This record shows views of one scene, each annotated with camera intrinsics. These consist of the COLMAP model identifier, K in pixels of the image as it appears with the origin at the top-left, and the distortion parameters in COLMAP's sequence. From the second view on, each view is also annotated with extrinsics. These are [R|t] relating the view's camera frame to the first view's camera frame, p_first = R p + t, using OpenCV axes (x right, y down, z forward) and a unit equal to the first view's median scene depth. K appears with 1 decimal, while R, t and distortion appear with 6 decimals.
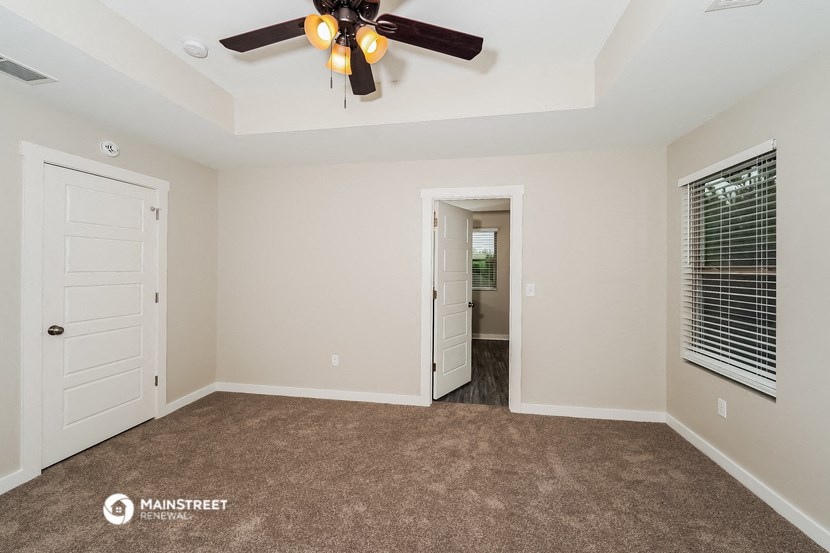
lens RADIAL K [[340.7, 0, 414.5], [0, 340.7, 269.0], [0, 0, 1]] dist [-0.000521, 0.000111]
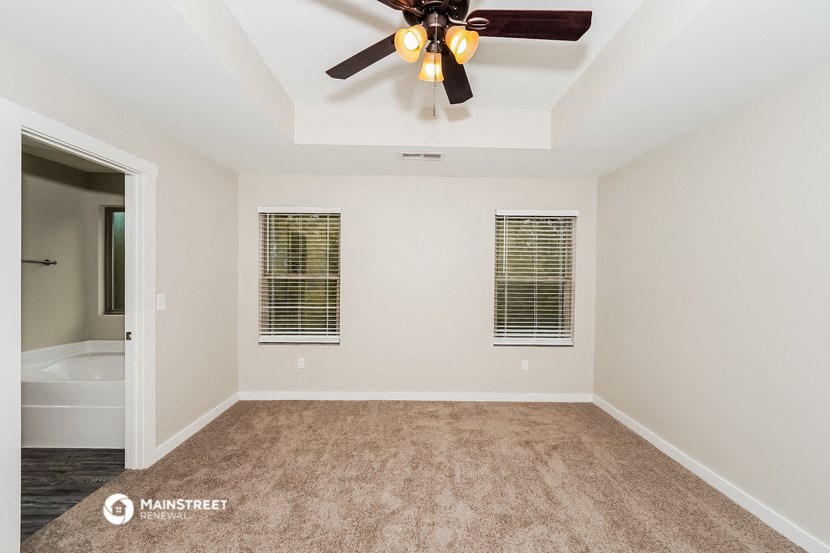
lens RADIAL K [[340.7, 0, 414.5], [0, 340.7, 269.0], [0, 0, 1]] dist [-0.000521, 0.000111]
pose [[-0.174092, 0.011434, 0.984663, -0.709933], [-0.002831, 0.999923, -0.012112, -0.011575], [-0.984725, -0.004896, -0.174046, 0.710395]]
